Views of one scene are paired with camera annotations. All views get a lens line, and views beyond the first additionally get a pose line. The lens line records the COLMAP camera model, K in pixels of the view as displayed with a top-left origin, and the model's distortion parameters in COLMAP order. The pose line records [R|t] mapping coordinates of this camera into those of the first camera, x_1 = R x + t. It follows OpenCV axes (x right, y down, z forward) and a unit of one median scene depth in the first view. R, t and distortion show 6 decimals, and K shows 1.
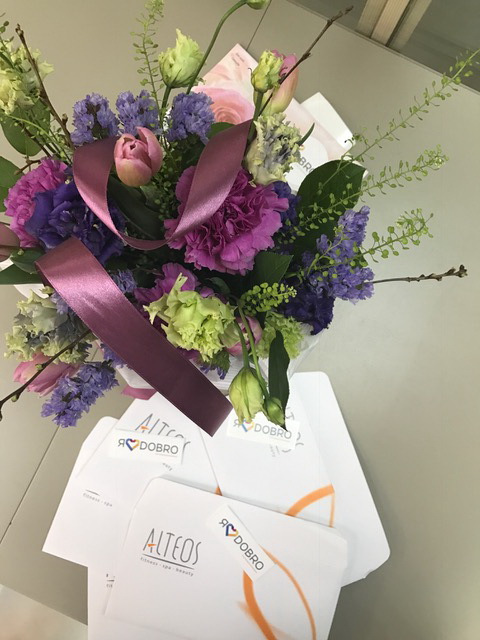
lens RADIAL K [[522.8, 0, 238.9], [0, 522.8, 299.6], [0, 0, 1]] dist [0.031157, -0.004301]
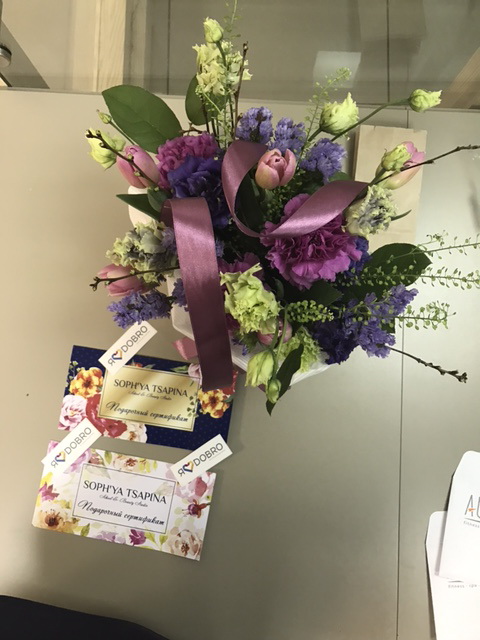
lens RADIAL K [[522.8, 0, 238.9], [0, 522.8, 299.6], [0, 0, 1]] dist [0.031157, -0.004301]
pose [[0.869818, 0.487900, -0.073283, -0.016842], [-0.490308, 0.871356, -0.018340, 0.071283], [0.054907, 0.051884, 0.997143, -0.251159]]
